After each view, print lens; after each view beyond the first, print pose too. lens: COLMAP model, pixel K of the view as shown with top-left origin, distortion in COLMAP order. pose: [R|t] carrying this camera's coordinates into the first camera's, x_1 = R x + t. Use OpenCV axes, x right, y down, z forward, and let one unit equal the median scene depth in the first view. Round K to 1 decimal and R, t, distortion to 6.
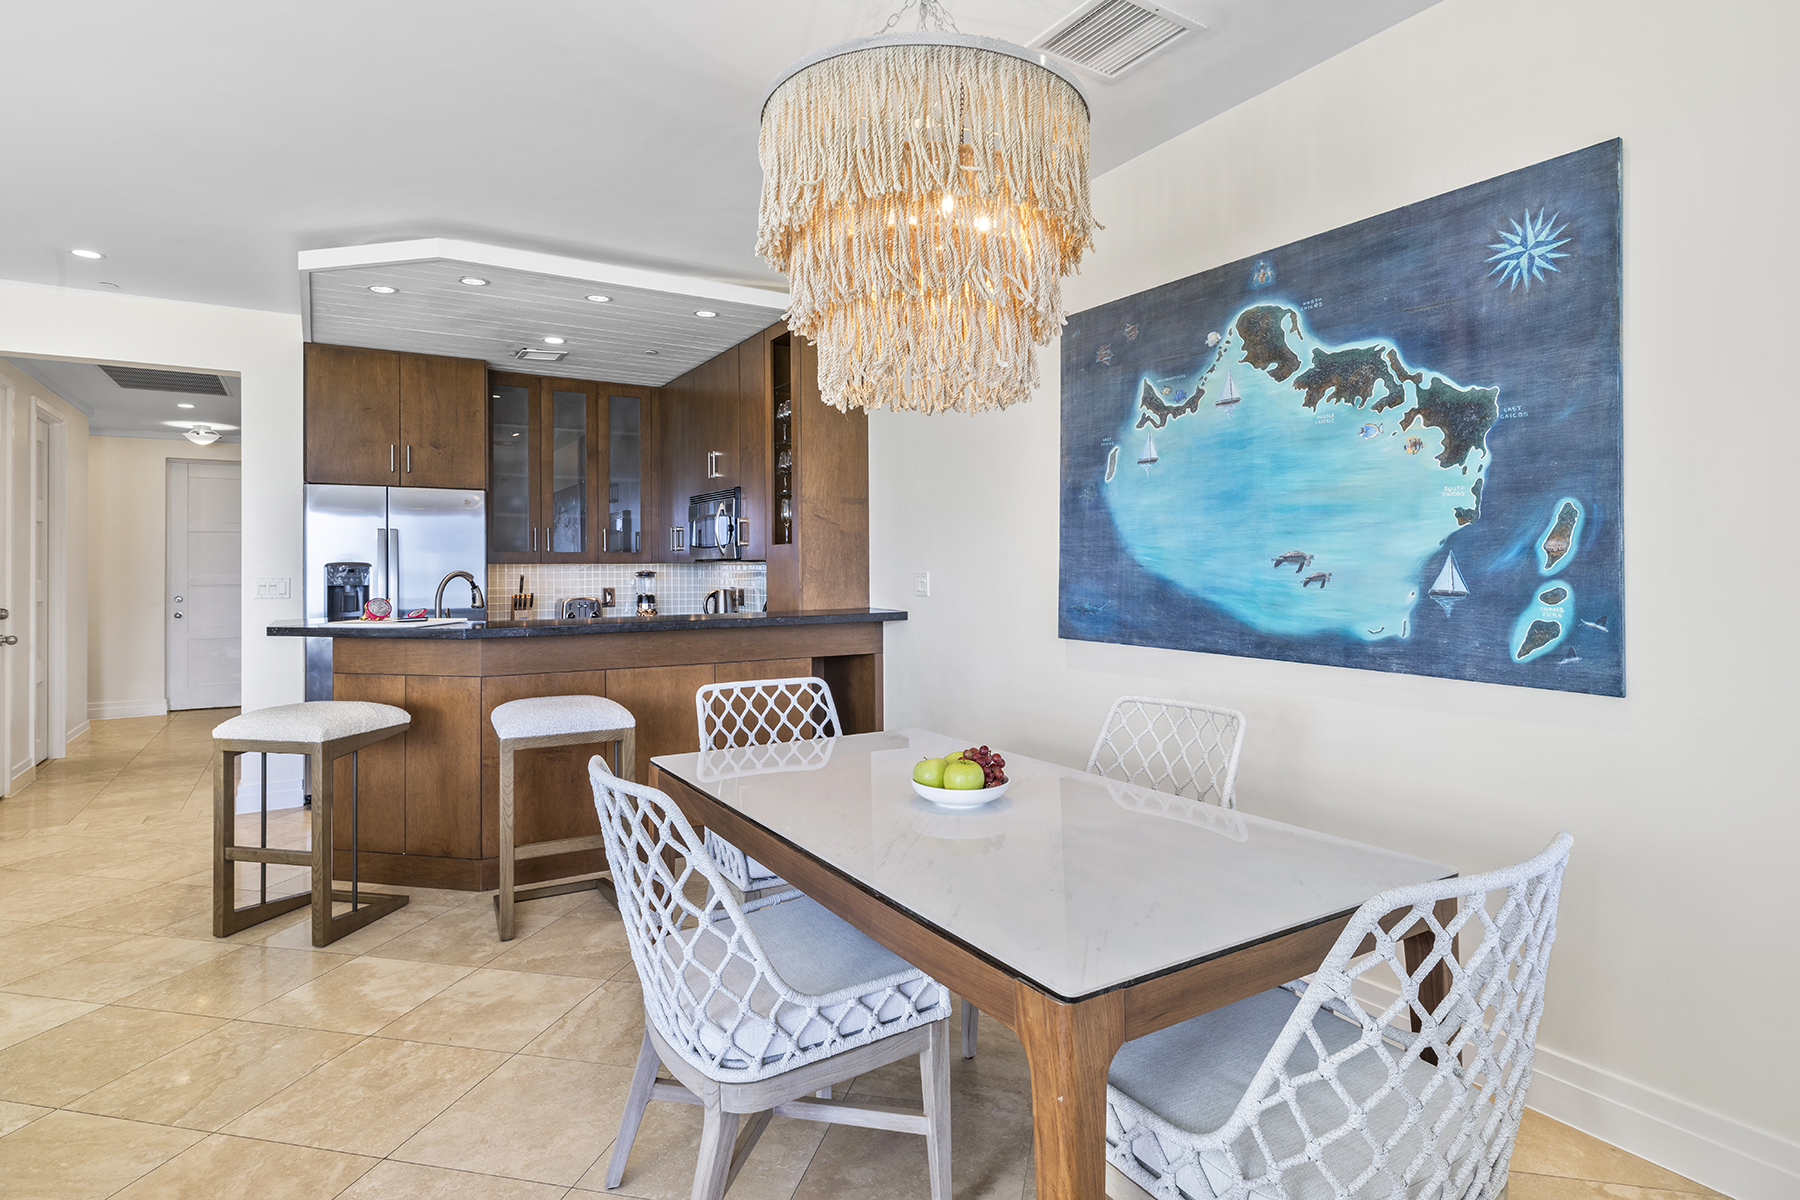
lens RADIAL K [[914.0, 0, 903.4], [0, 914.0, 561.0], [0, 0, 1]] dist [0.002880, -0.001075]
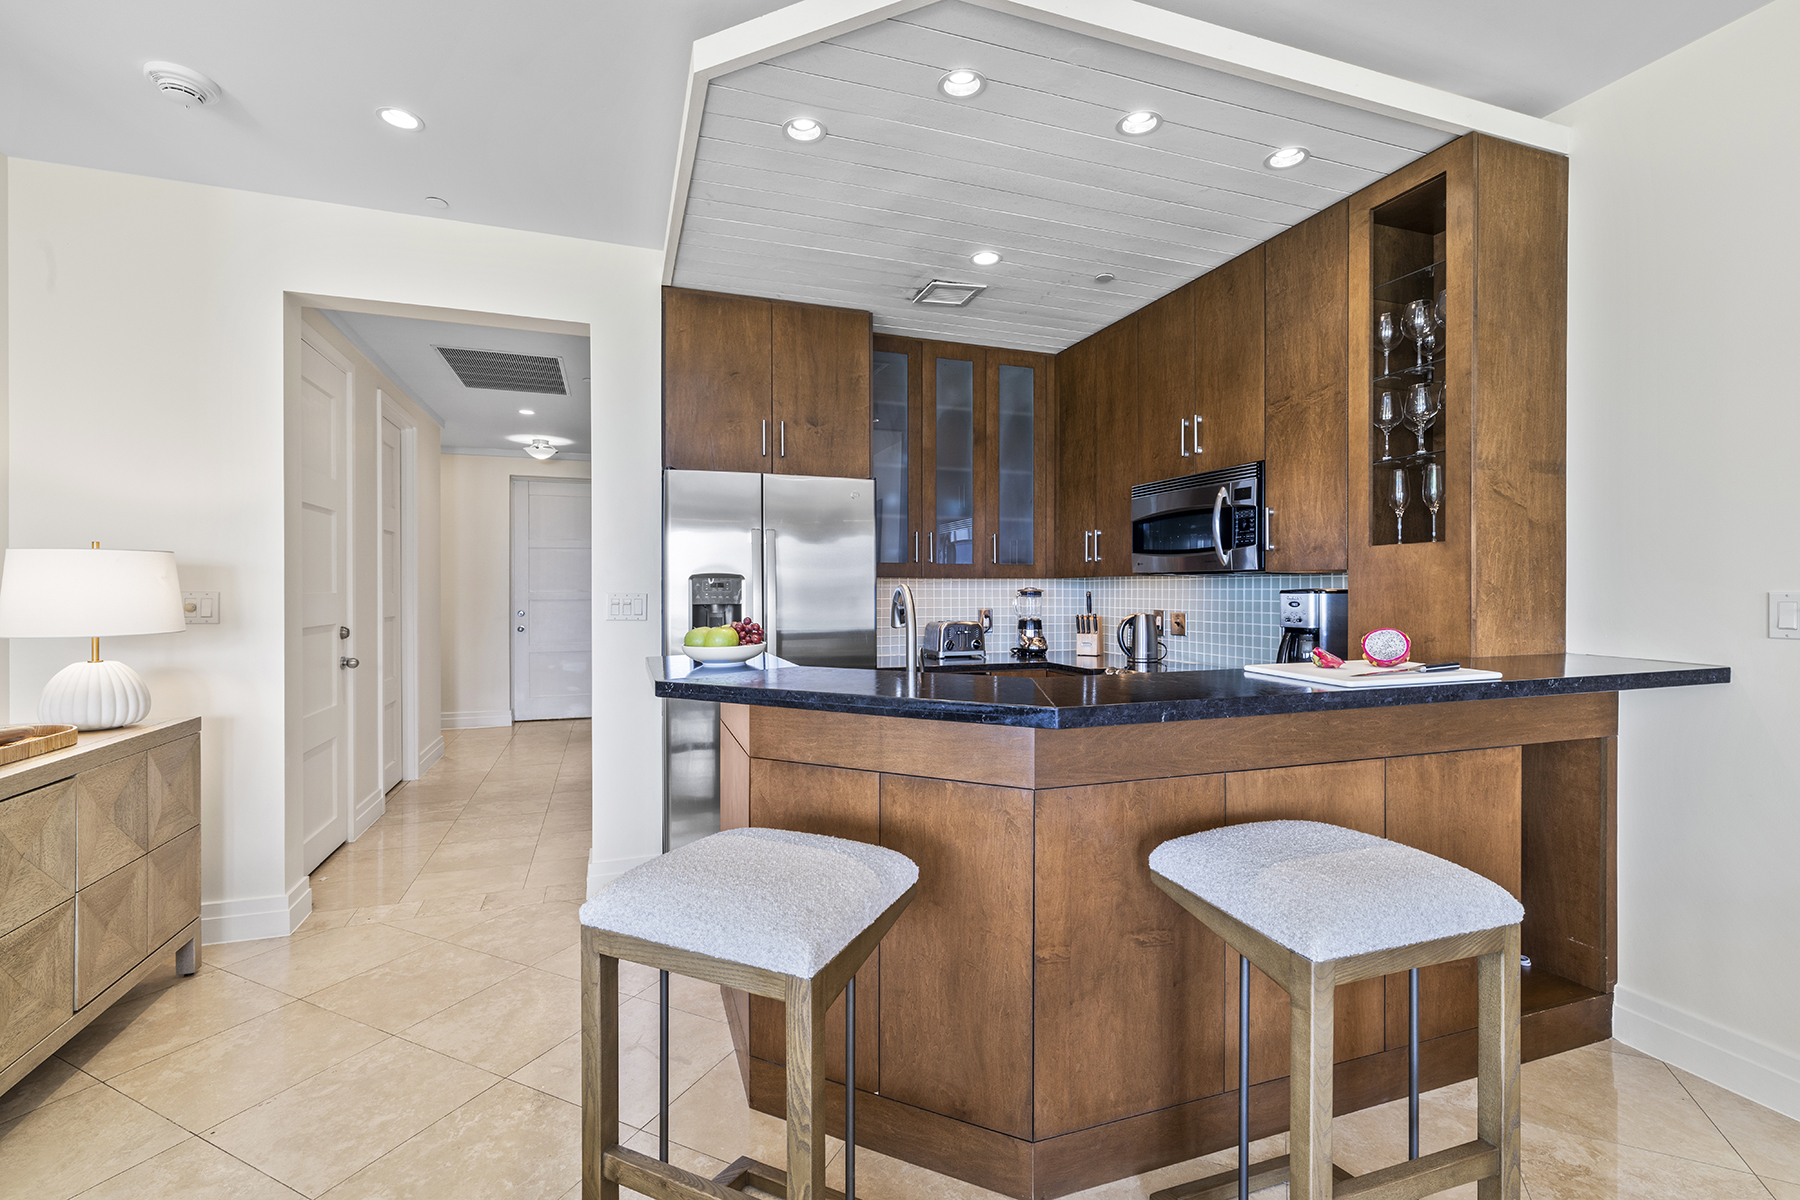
lens RADIAL K [[772.0, 0, 902.9], [0, 772.0, 596.1], [0, 0, 1]] dist [-0.001381, 0.000821]
pose [[0.977766, 0.008839, -0.209513, -0.316016], [-0.005365, 0.999839, 0.017144, 0.008136], [0.209631, -0.015639, 0.977656, 0.401028]]
